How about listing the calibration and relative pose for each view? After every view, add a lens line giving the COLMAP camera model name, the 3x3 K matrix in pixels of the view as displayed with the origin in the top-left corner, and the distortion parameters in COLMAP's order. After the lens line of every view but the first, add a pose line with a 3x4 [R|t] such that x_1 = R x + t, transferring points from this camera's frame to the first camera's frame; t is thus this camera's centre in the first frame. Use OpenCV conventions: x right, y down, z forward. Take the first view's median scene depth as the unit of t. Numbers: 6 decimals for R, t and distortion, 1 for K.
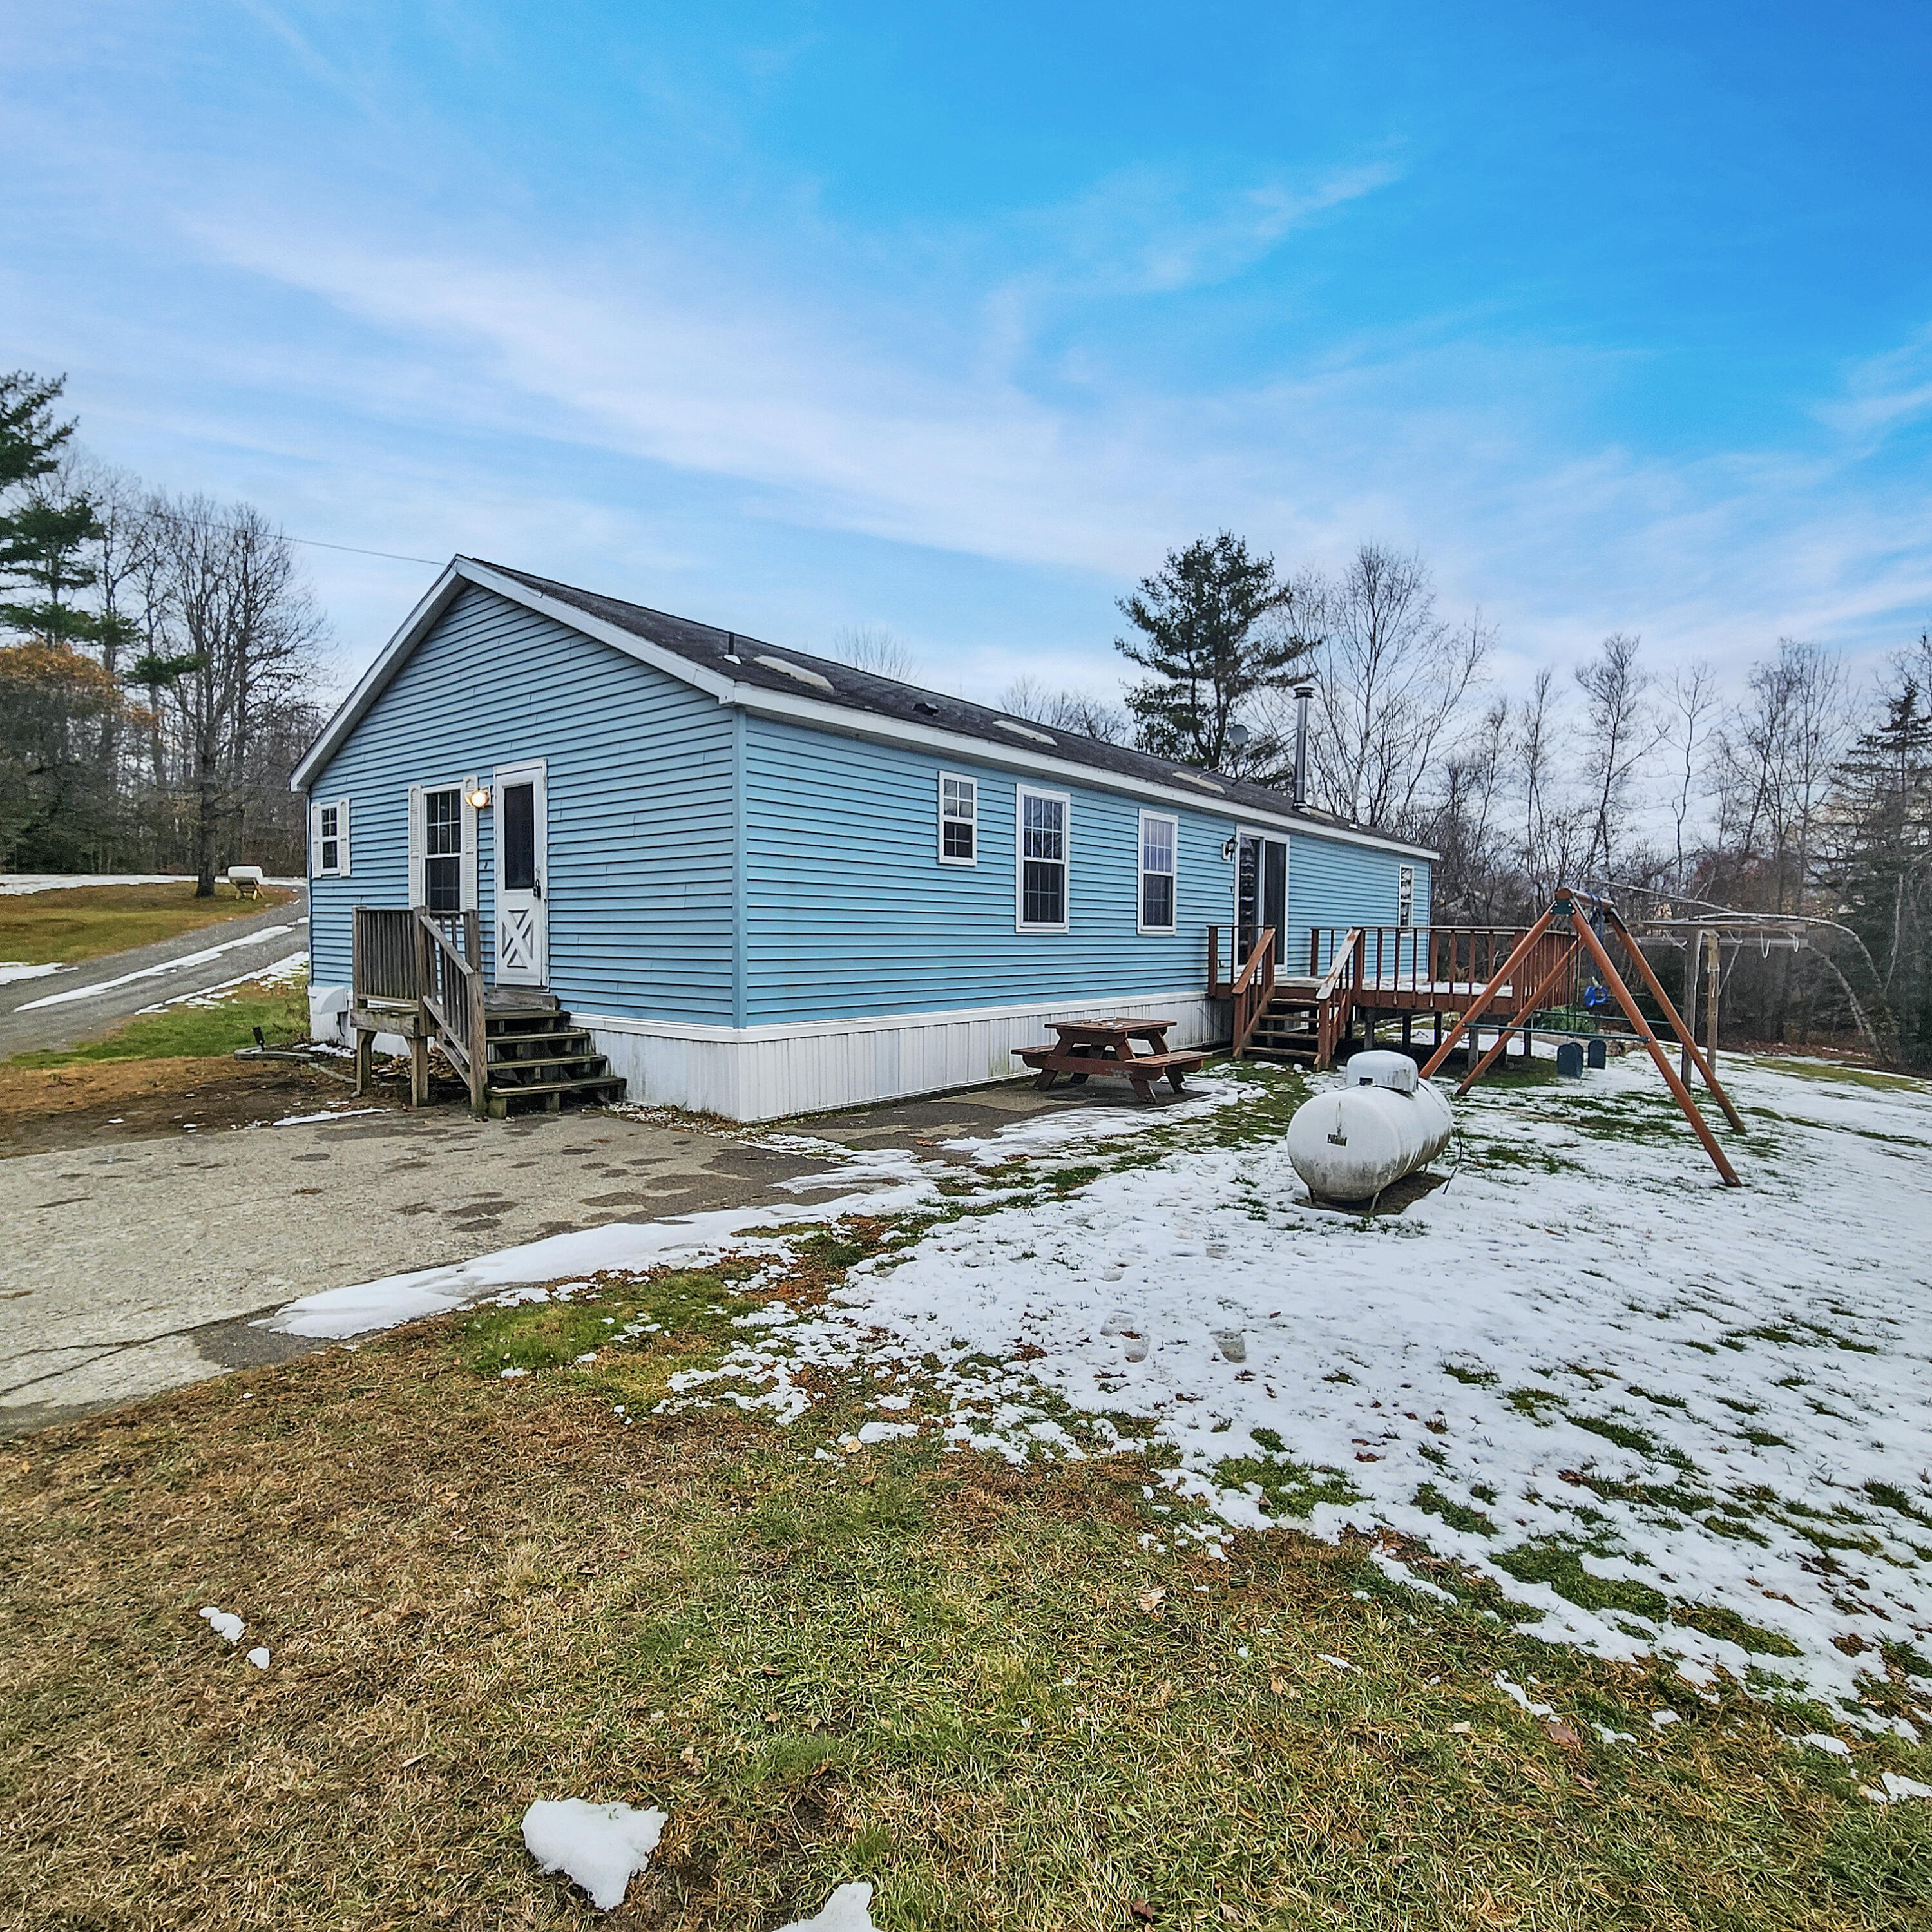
lens RADIAL K [[1050.0, 0, 963.7], [0, 1050.0, 961.8], [0, 0, 1]] dist [0.007960, -0.002484]
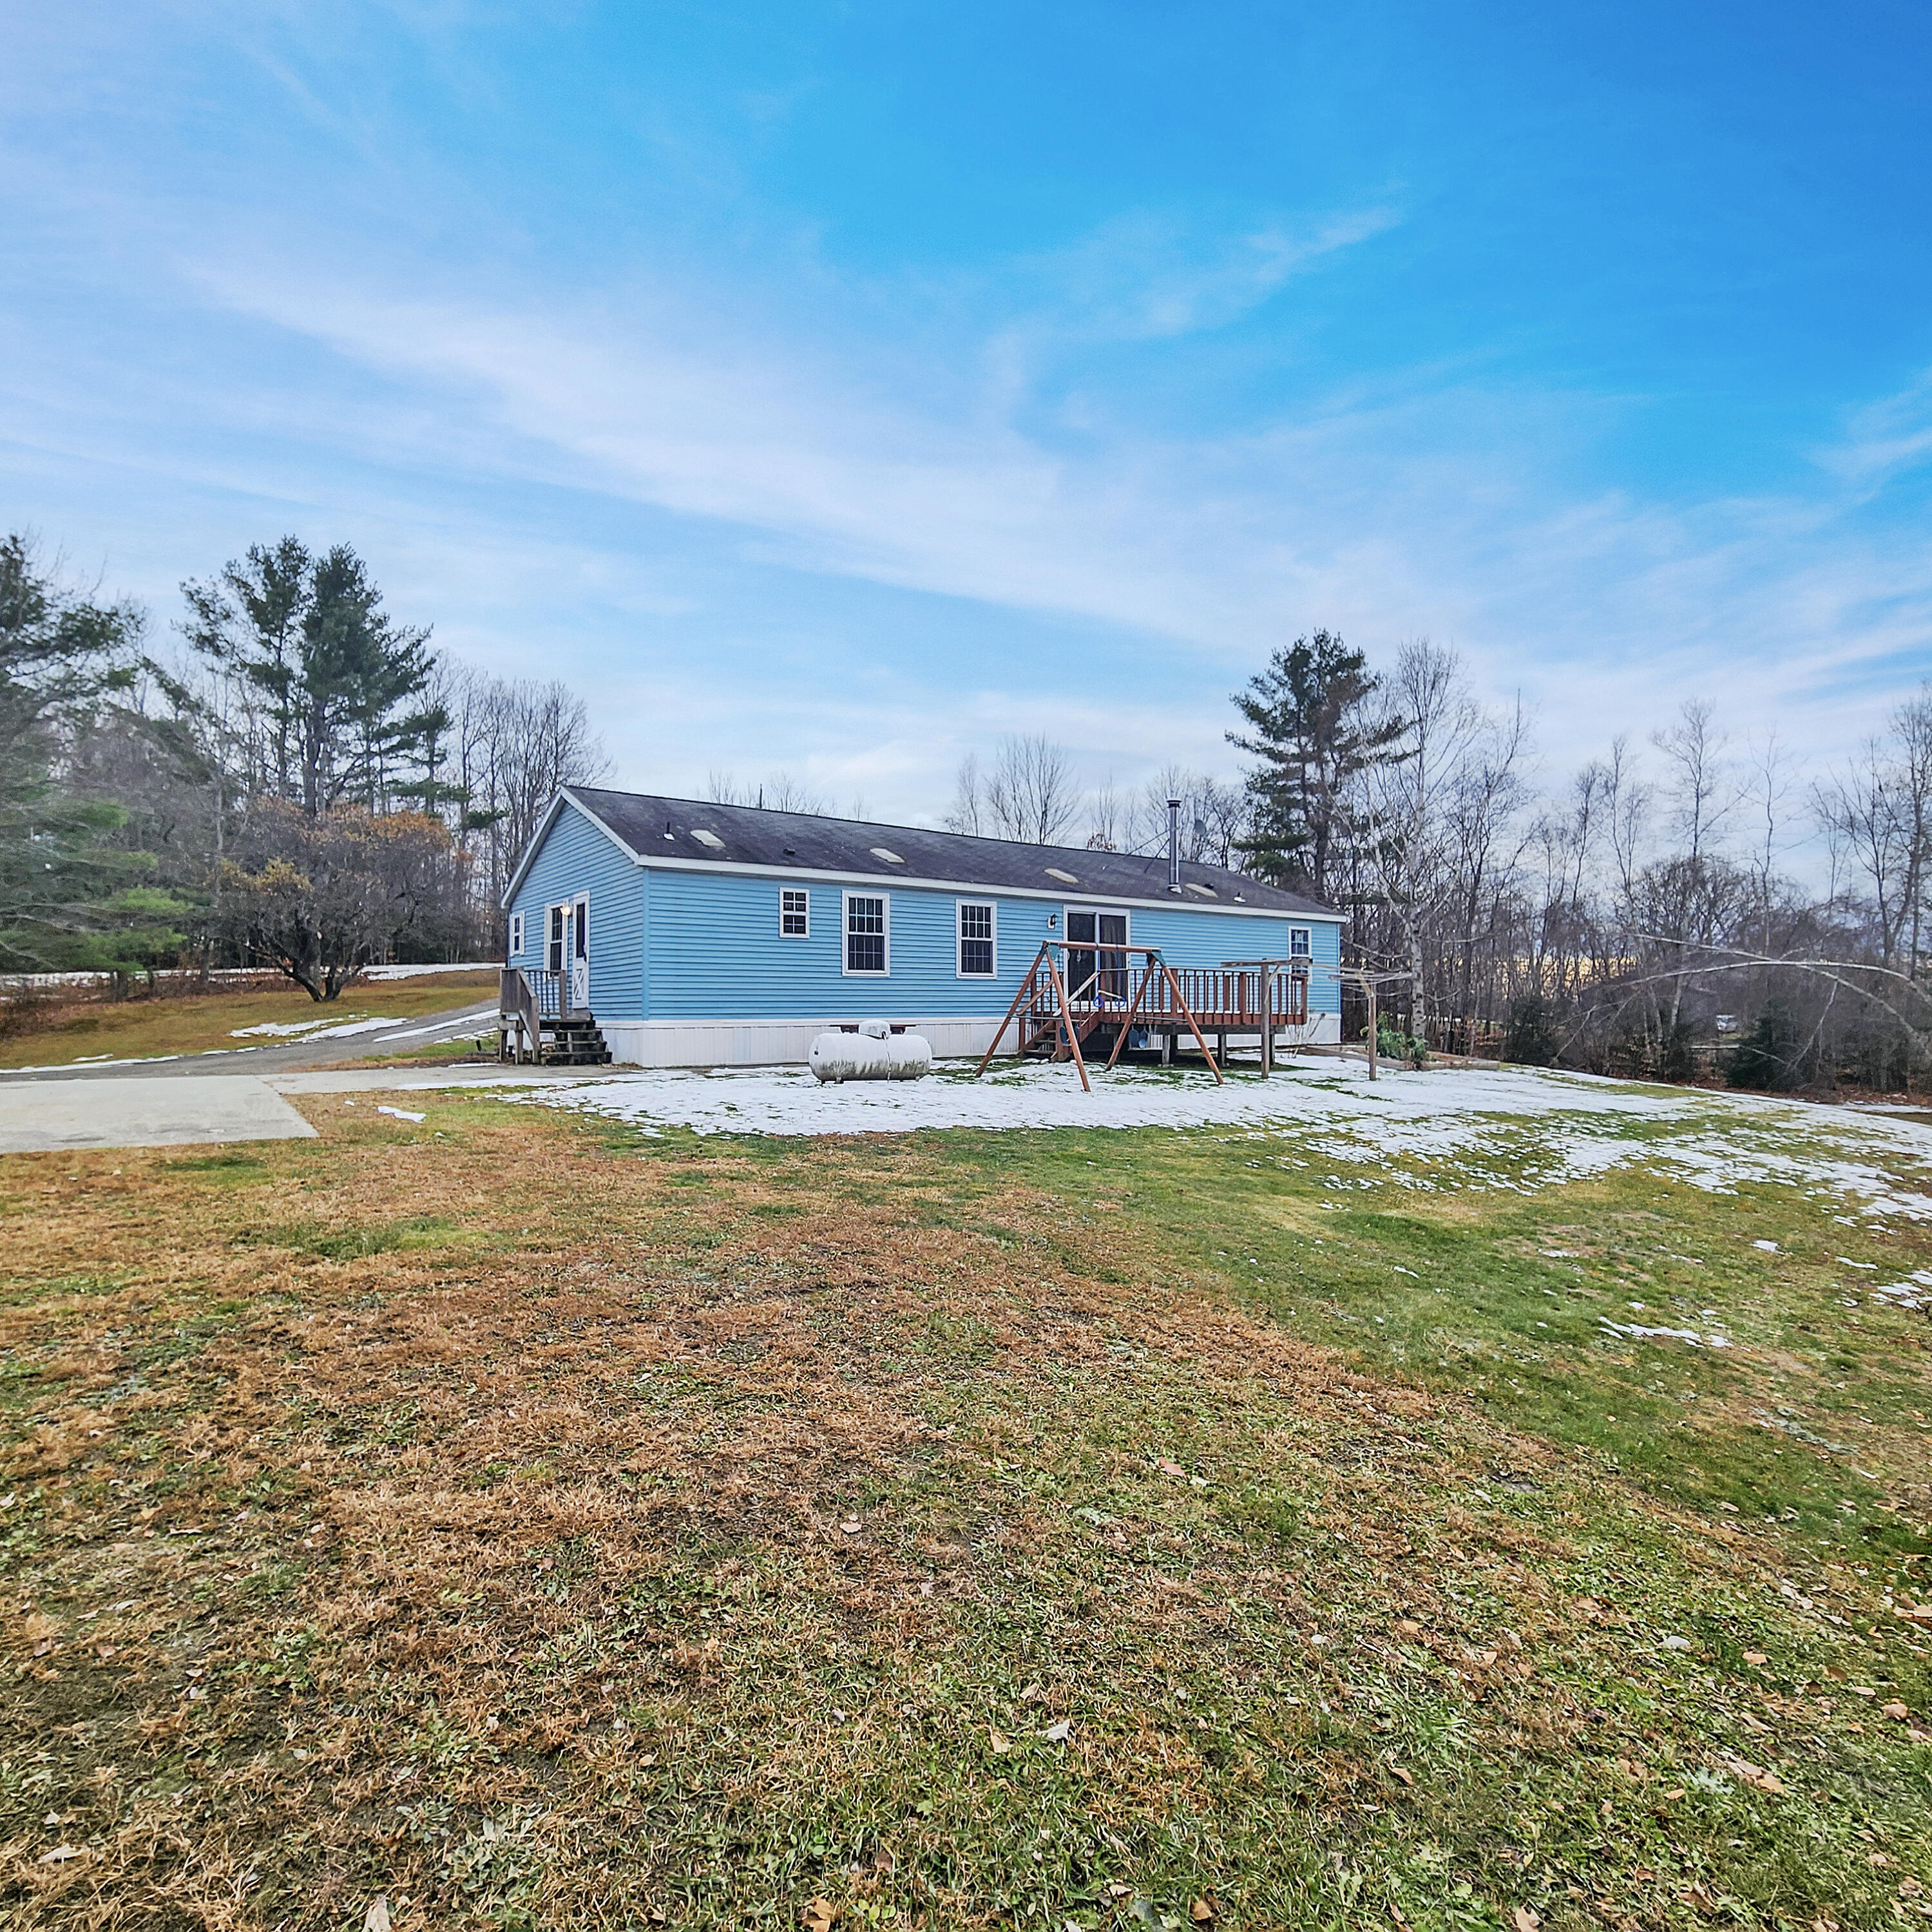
lens RADIAL K [[1050.0, 0, 963.7], [0, 1050.0, 961.8], [0, 0, 1]] dist [0.007960, -0.002484]
pose [[0.968671, -0.024465, -0.247140, 0.170196], [0.006621, 0.997326, -0.072777, 0.019234], [0.248259, 0.068861, 0.966243, -0.157691]]
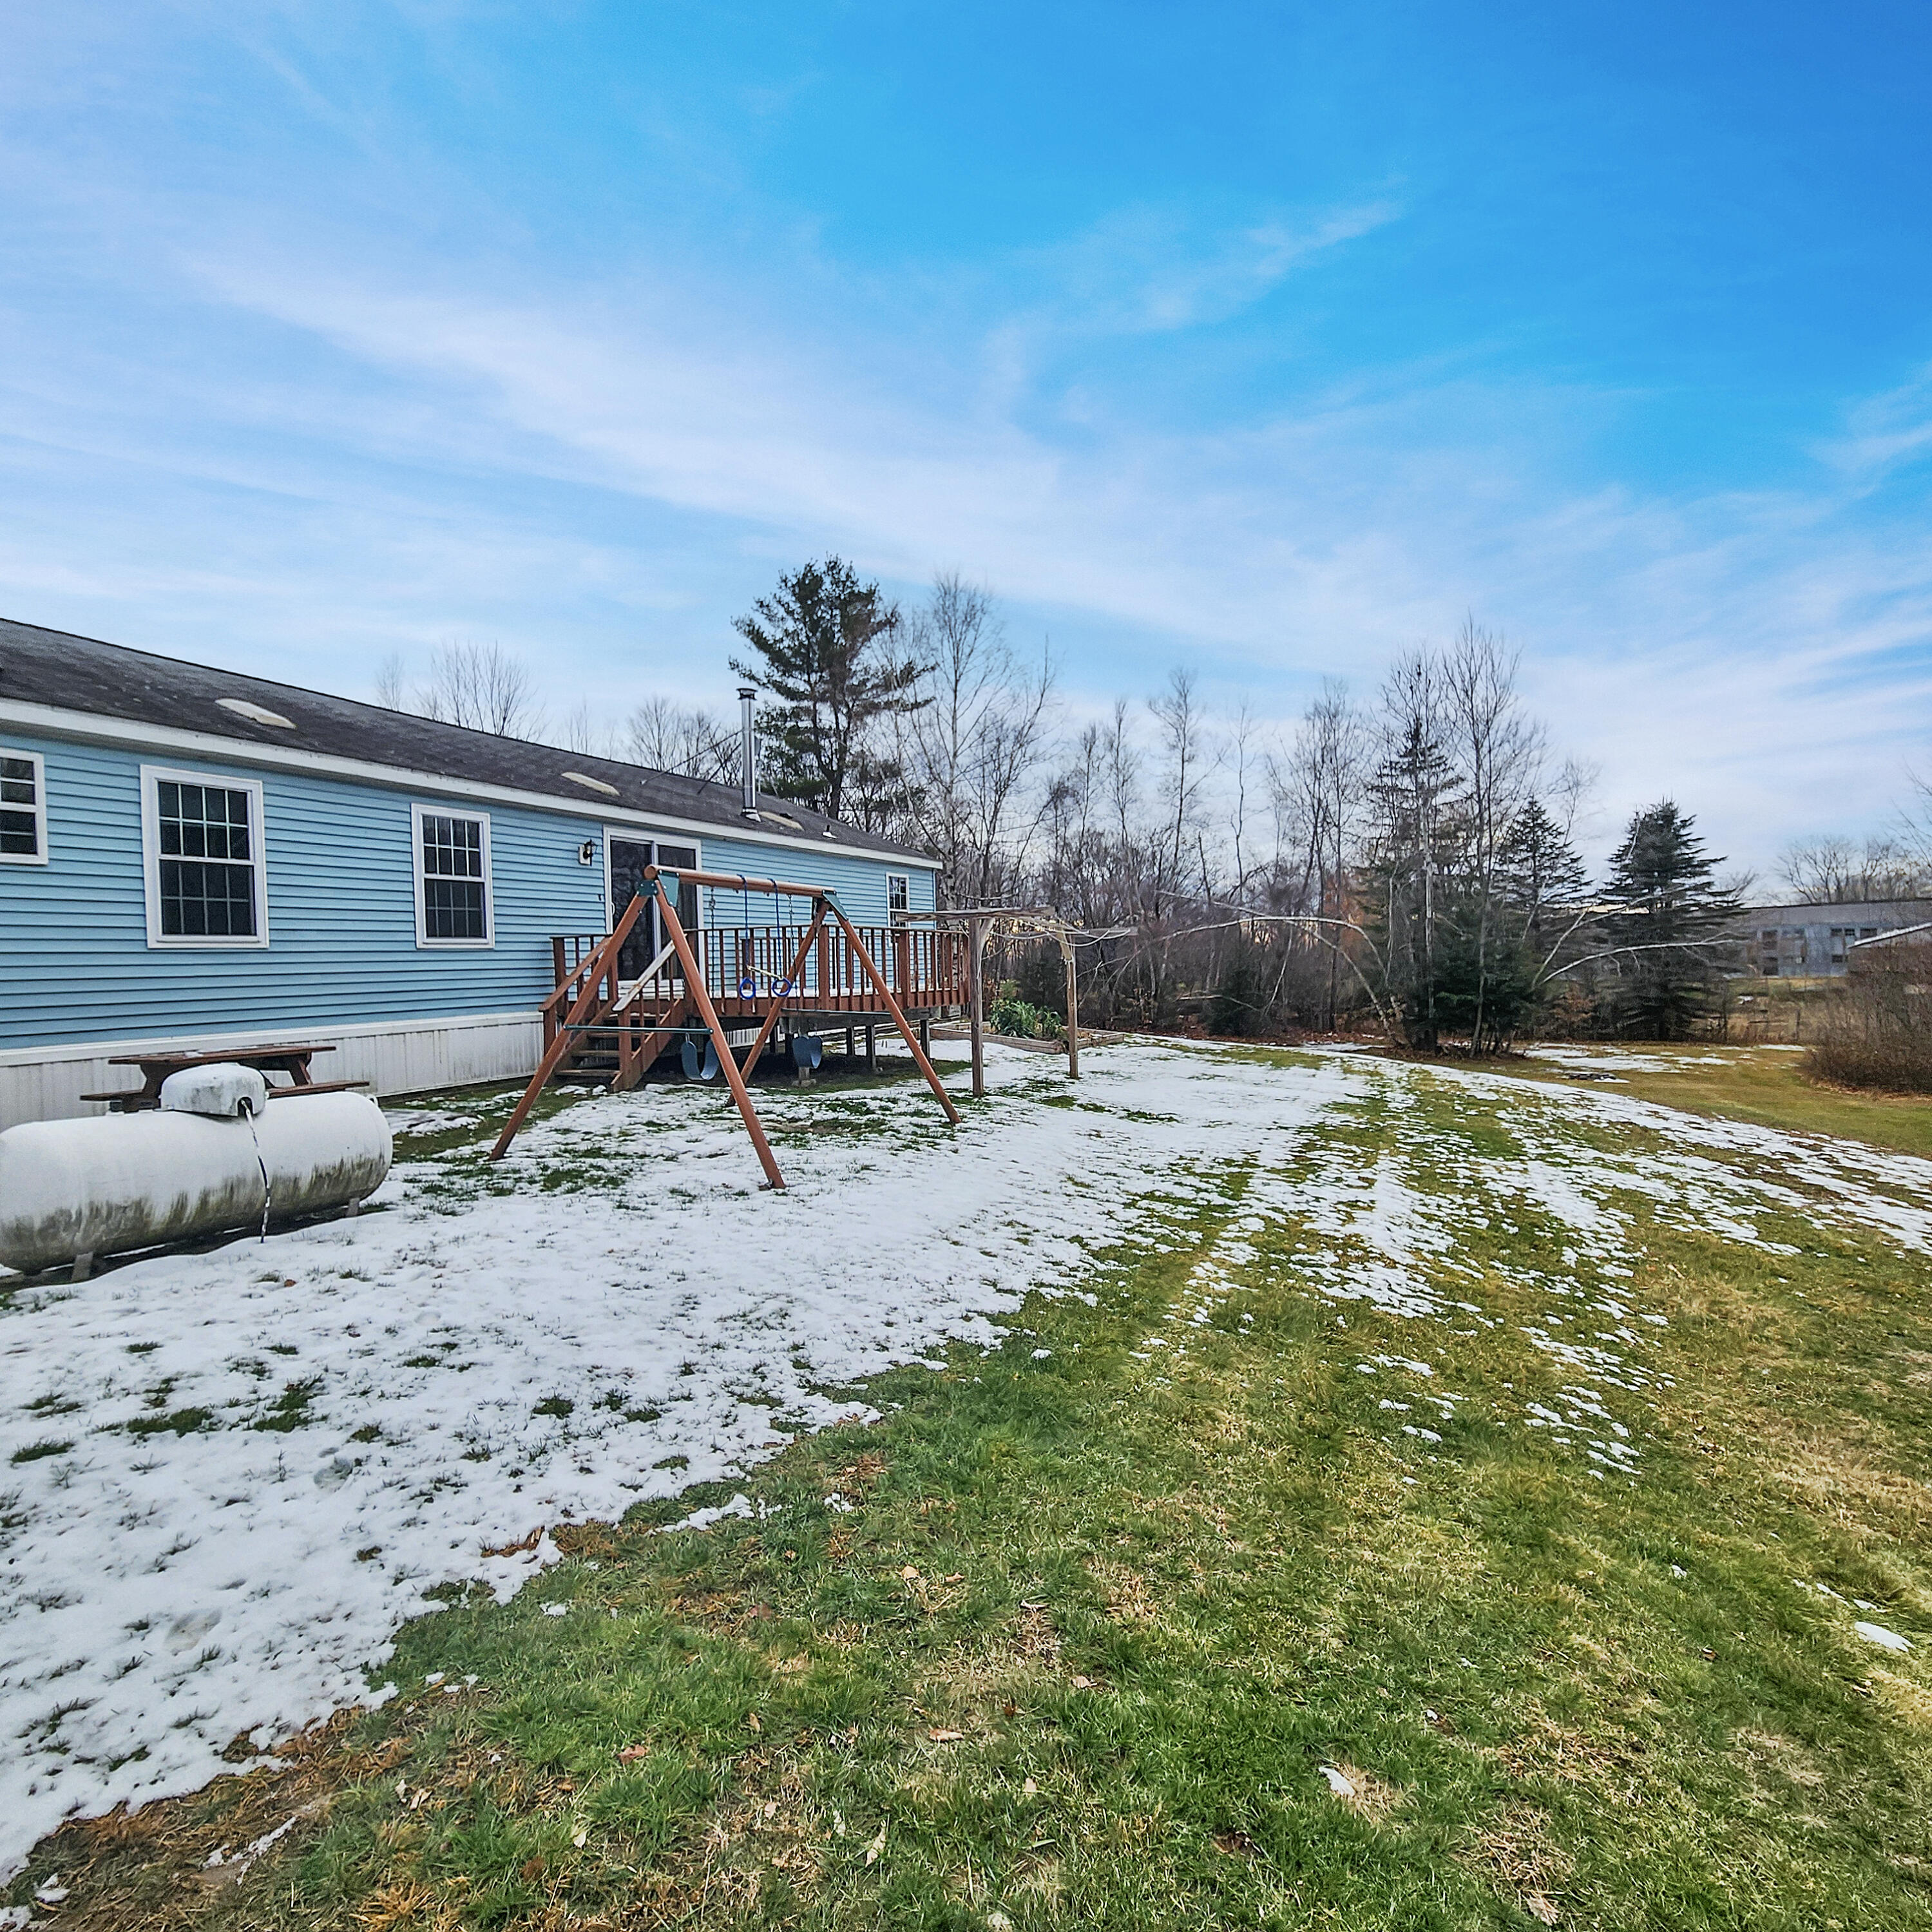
lens RADIAL K [[1050.0, 0, 963.7], [0, 1050.0, 961.8], [0, 0, 1]] dist [0.007960, -0.002484]
pose [[0.966952, -0.042736, 0.251350, 0.114706], [0.050356, 0.998444, -0.023961, 0.008478], [-0.249935, 0.035826, 0.967600, 0.015433]]
